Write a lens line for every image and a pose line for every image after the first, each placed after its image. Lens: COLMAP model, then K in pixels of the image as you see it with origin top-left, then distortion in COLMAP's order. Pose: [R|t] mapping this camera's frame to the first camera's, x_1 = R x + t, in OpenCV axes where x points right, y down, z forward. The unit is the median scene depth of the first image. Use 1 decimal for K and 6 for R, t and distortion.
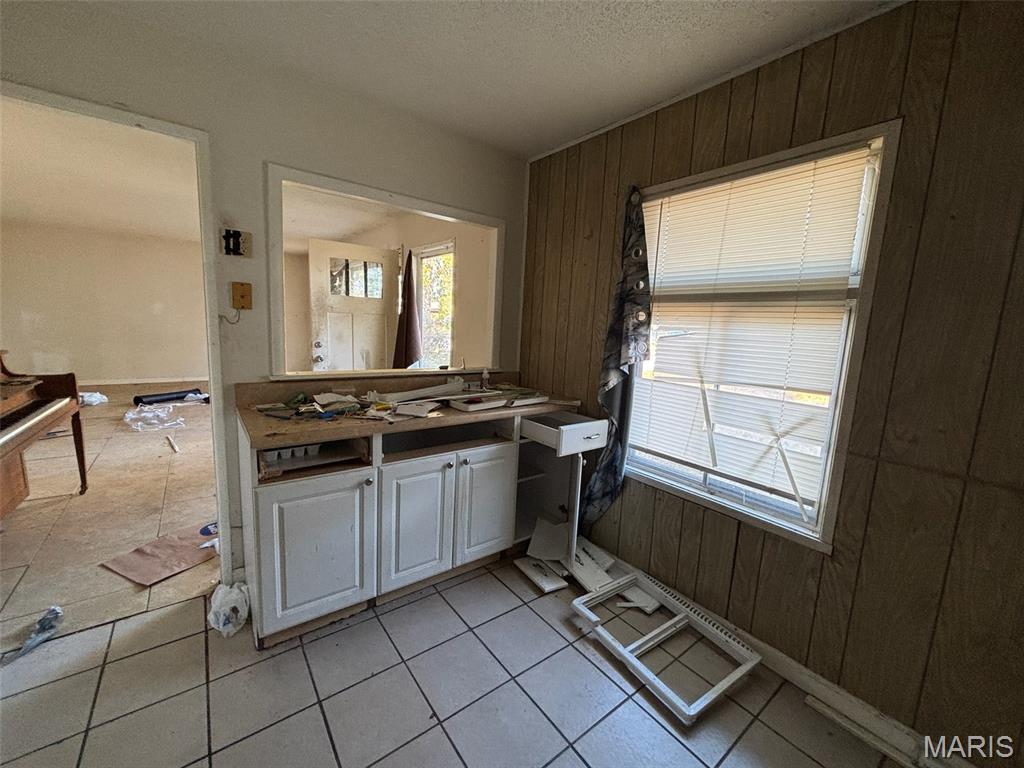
lens RADIAL K [[415.1, 0, 512.0], [0, 415.1, 384.0], [0, 0, 1]] dist [0.006083, 0.000095]
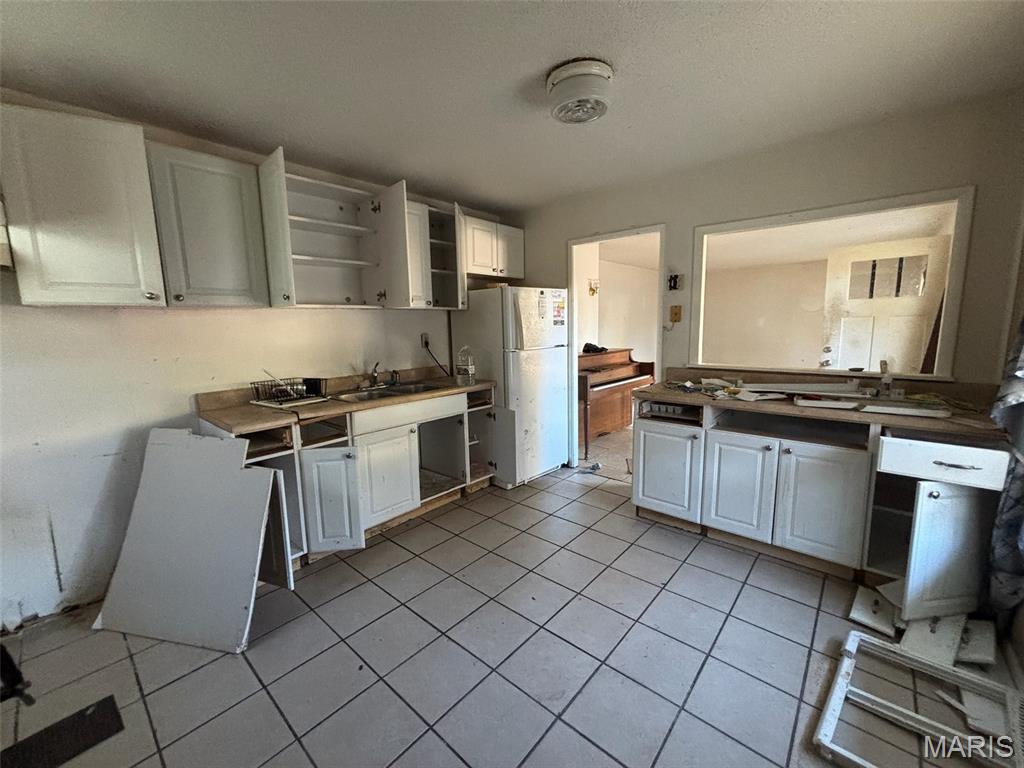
lens RADIAL K [[409.5, 0, 513.1], [0, 409.5, 382.9], [0, 0, 1]] dist [-0.000509, 0.000014]
pose [[0.209220, 0.090507, -0.973671, 0.763442], [-0.116732, 0.990899, 0.067026, 0.023436], [0.970876, 0.099635, 0.217881, 0.049279]]
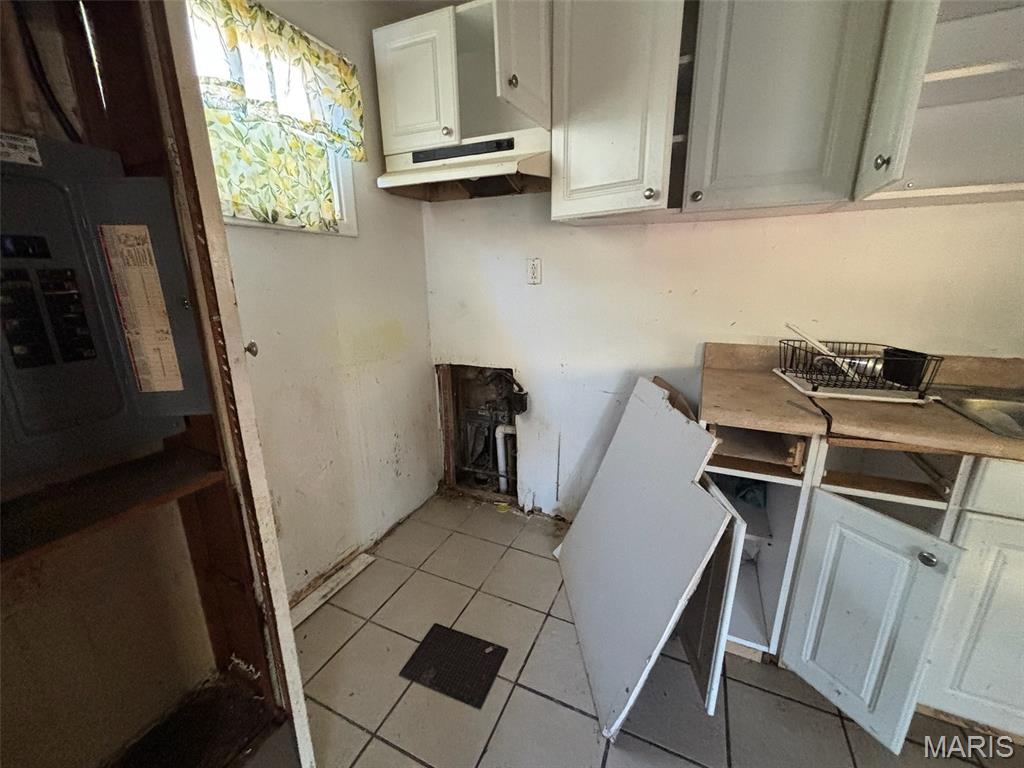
lens RADIAL K [[409.5, 0, 513.1], [0, 409.5, 382.9], [0, 0, 1]] dist [-0.000509, 0.000014]
pose [[-0.878775, 0.086515, -0.469330, 0.208651], [-0.102598, 0.926187, 0.362837, 0.047866], [0.466078, 0.367004, -0.805033, -0.041781]]
